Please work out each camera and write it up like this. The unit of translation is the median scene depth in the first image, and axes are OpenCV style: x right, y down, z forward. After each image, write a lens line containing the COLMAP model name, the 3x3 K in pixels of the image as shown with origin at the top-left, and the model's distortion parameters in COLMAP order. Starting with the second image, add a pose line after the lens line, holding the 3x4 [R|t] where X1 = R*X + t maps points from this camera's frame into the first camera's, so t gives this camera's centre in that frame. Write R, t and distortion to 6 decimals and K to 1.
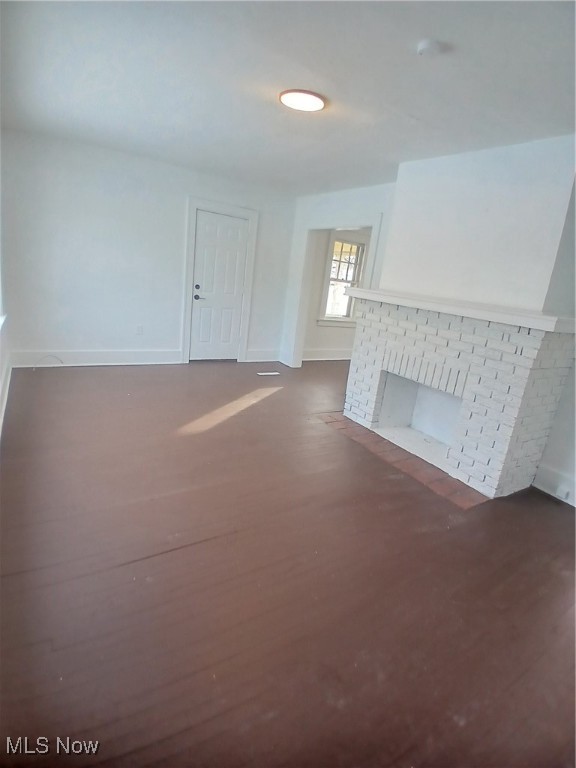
lens RADIAL K [[379.2, 0, 288.0], [0, 379.2, 384.0], [0, 0, 1]] dist [-0.001601, -0.049259]
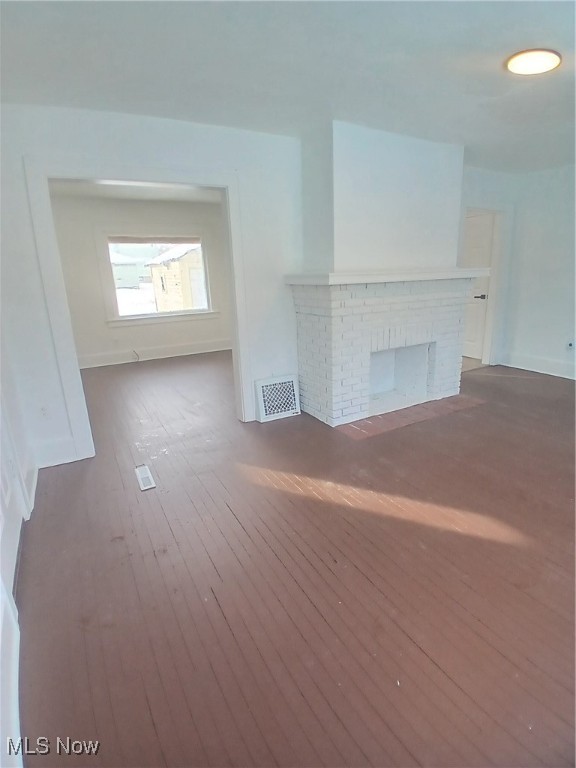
lens RADIAL K [[379.2, 0, 288.0], [0, 379.2, 384.0], [0, 0, 1]] dist [-0.001601, -0.049259]
pose [[0.057943, -0.394993, 0.916855, -0.614399], [0.318230, 0.877797, 0.358054, -0.345583], [-0.946241, 0.271024, 0.176561, 0.963449]]
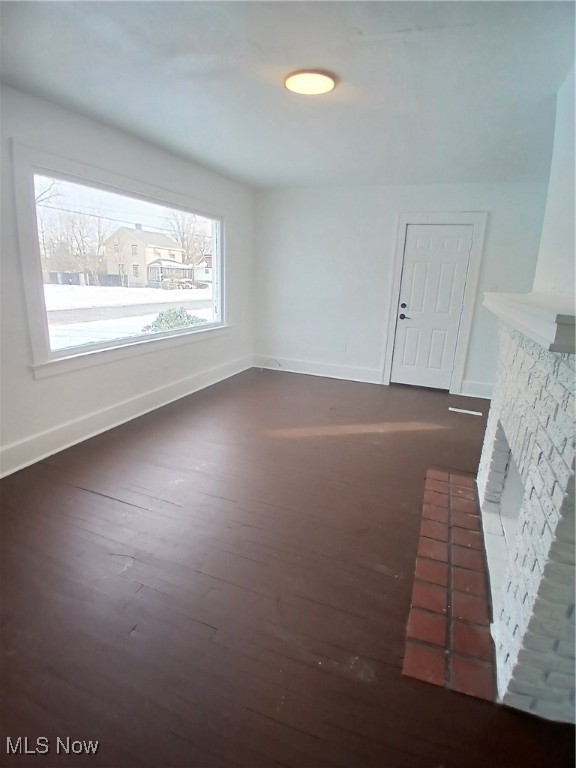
lens RADIAL K [[379.2, 0, 288.0], [0, 379.2, 384.0], [0, 0, 1]] dist [-0.001601, -0.049259]
pose [[0.571716, 0.126774, -0.810598, 0.495948], [-0.195143, 0.980649, 0.015734, -0.032914], [0.796907, 0.149187, 0.585391, 0.328360]]
